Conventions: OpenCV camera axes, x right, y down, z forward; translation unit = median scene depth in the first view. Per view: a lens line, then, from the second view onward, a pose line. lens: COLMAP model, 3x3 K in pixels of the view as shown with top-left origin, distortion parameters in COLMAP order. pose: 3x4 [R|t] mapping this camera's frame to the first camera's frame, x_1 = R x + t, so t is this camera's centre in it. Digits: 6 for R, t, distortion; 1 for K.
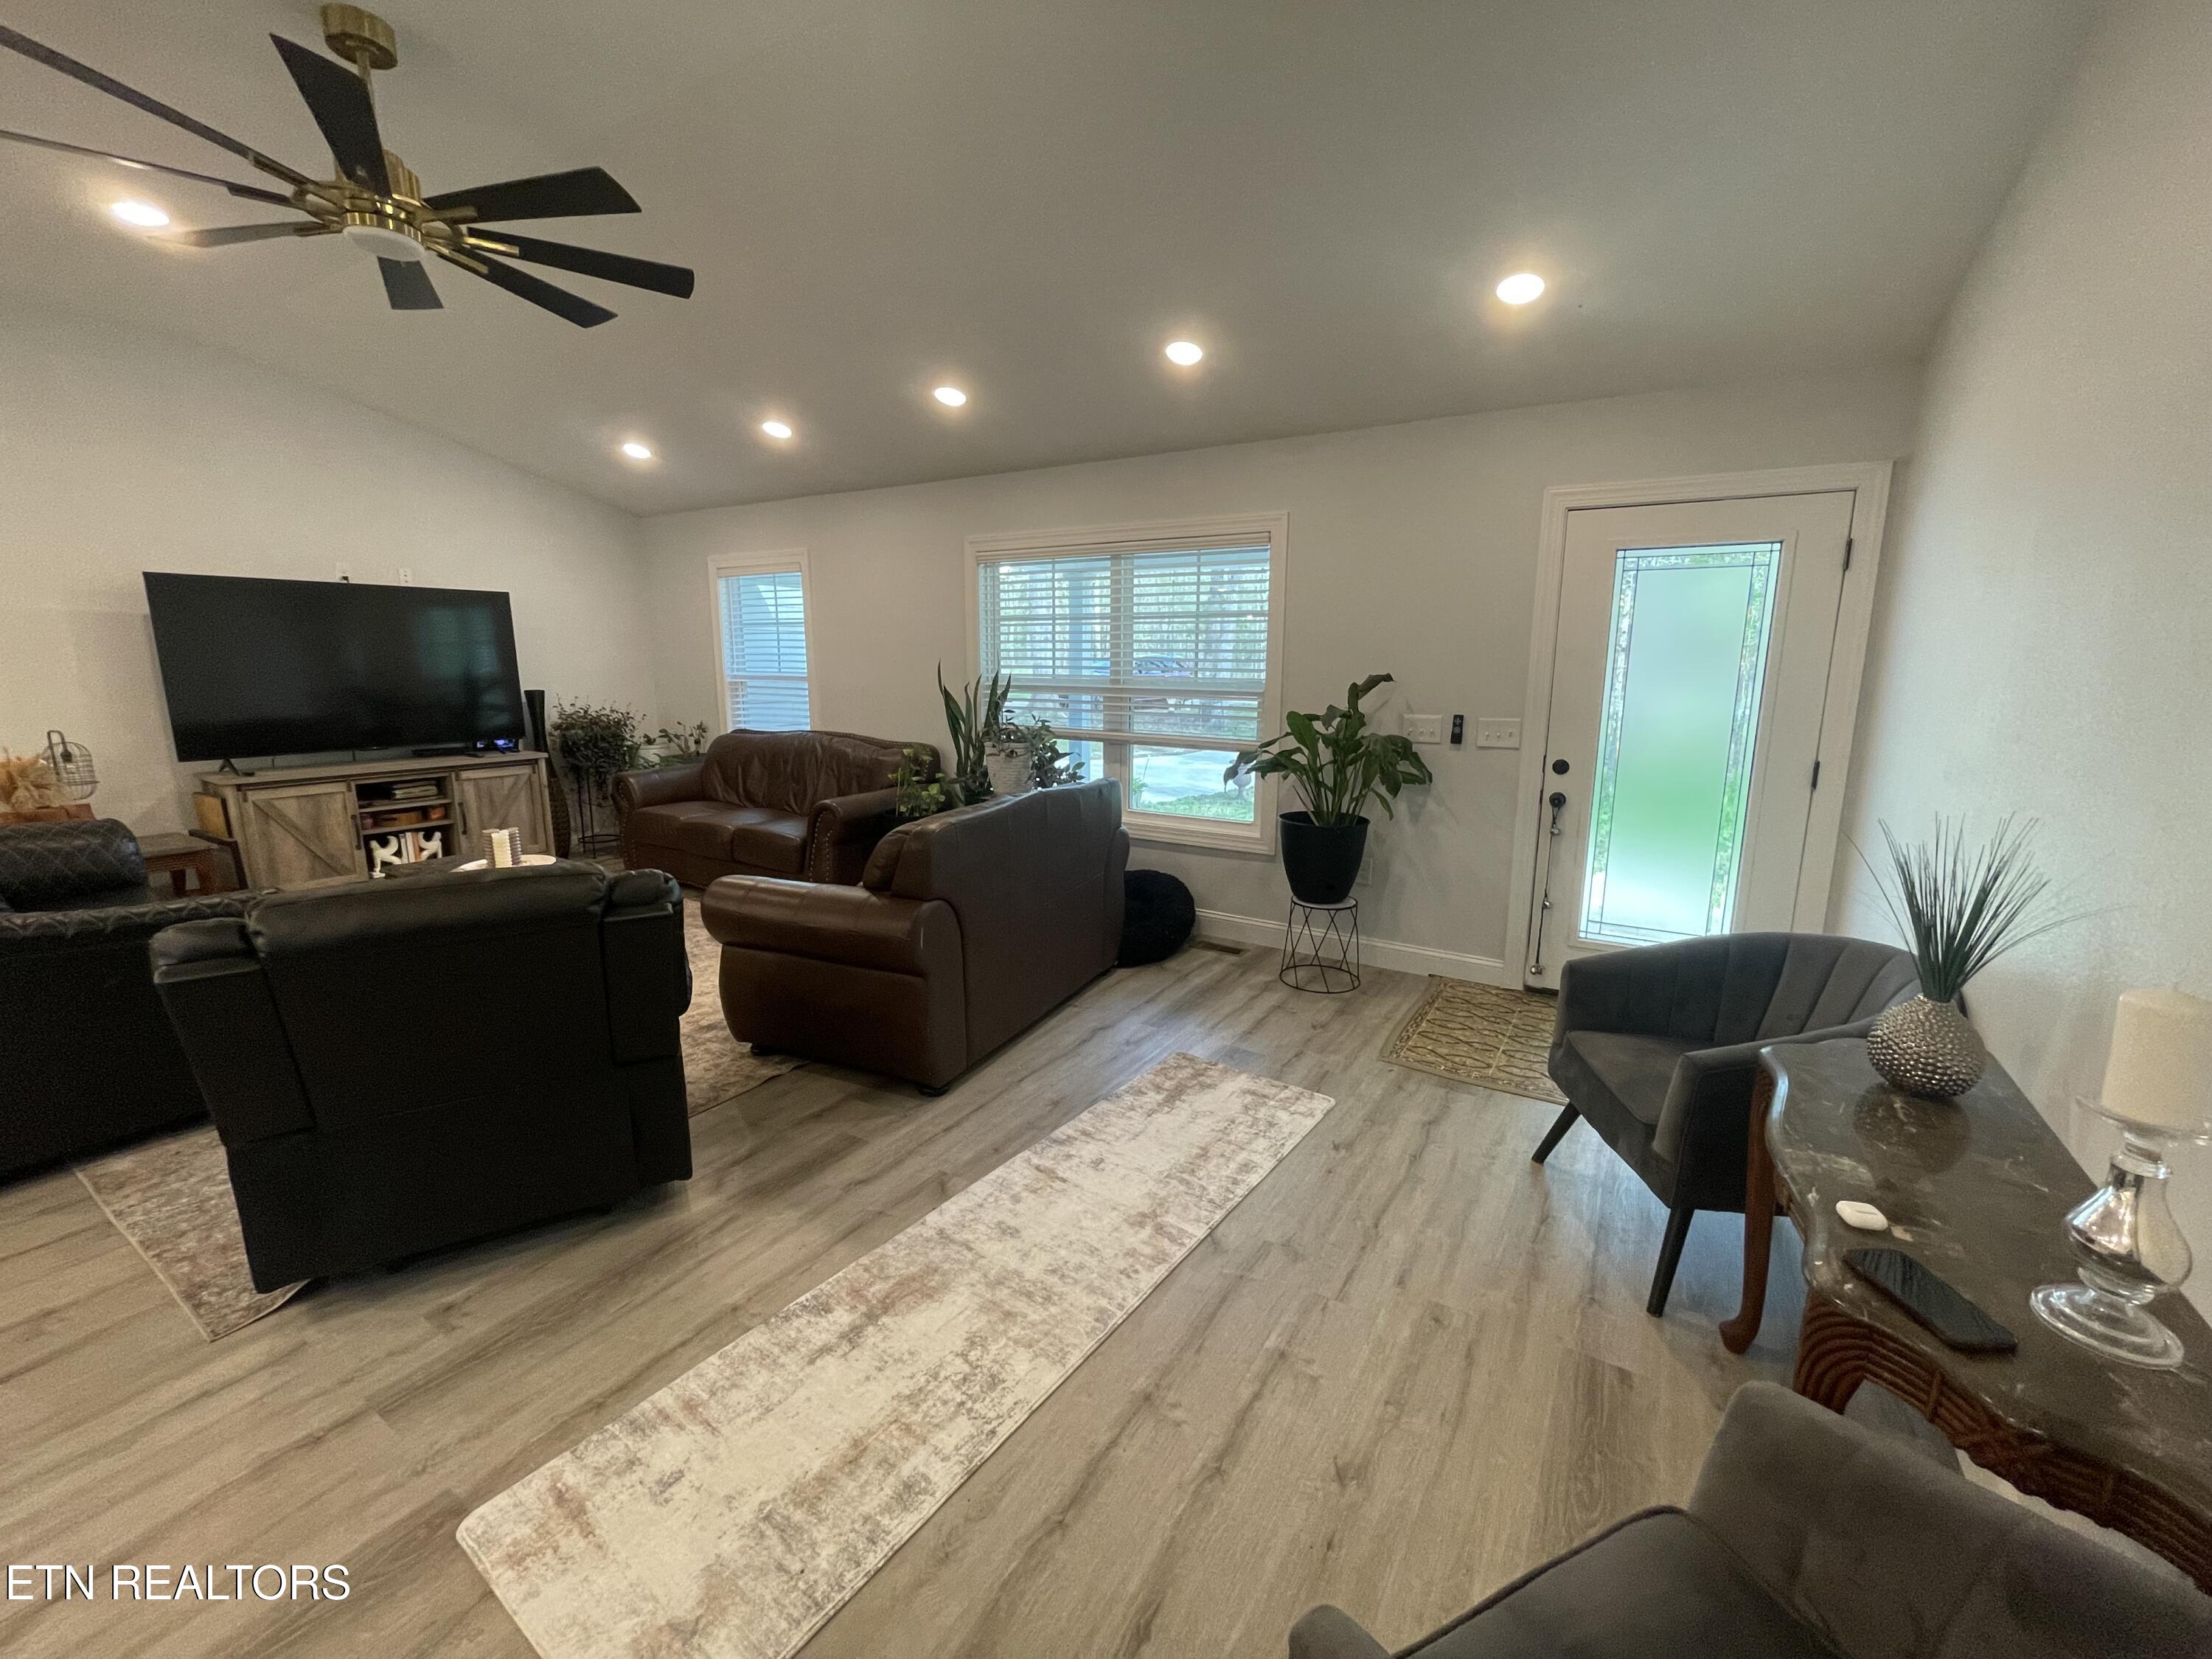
lens RADIAL K [[898.1, 0, 1106.1], [0, 898.1, 823.8], [0, 0, 1]] dist [-0.003024, 0.001080]
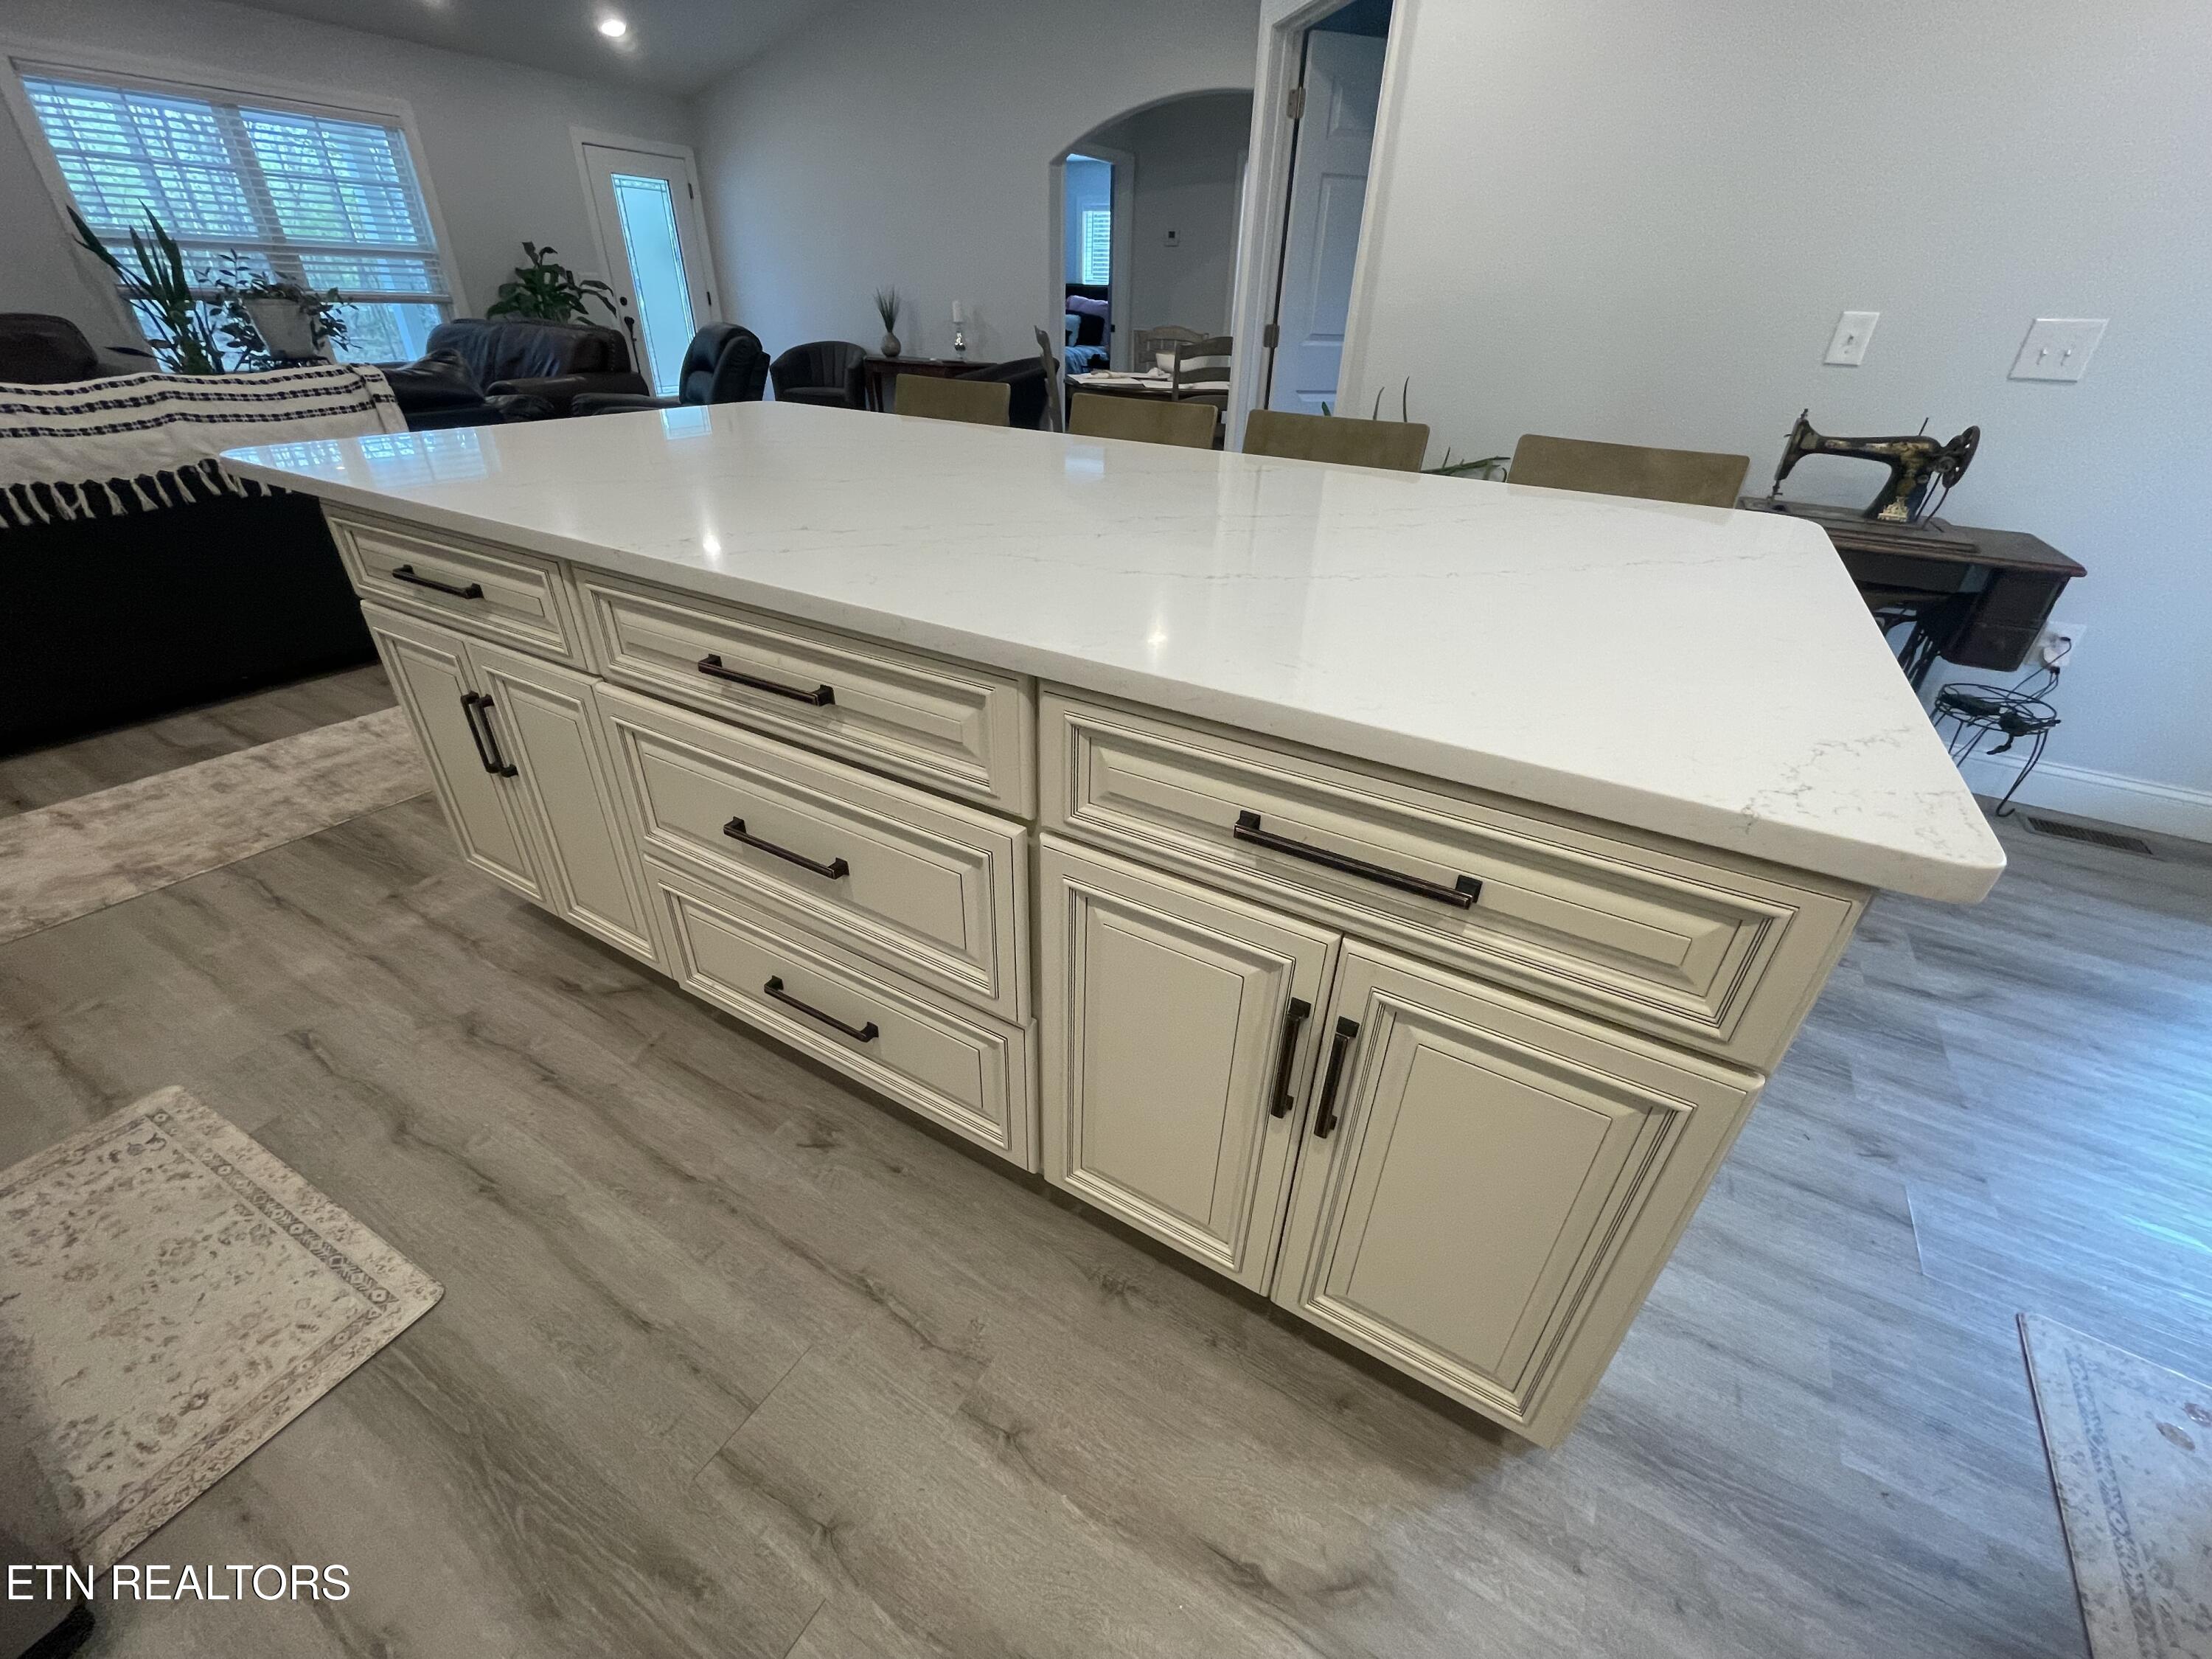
lens RADIAL K [[898.1, 0, 1112.1], [0, 898.1, 826.6], [0, 0, 1]] dist [-0.003024, 0.001080]
pose [[-0.032162, -0.517348, 0.855171, -1.676869], [0.155368, 0.842625, 0.515601, 0.055477], [-0.987333, 0.149449, 0.053279, 0.013849]]
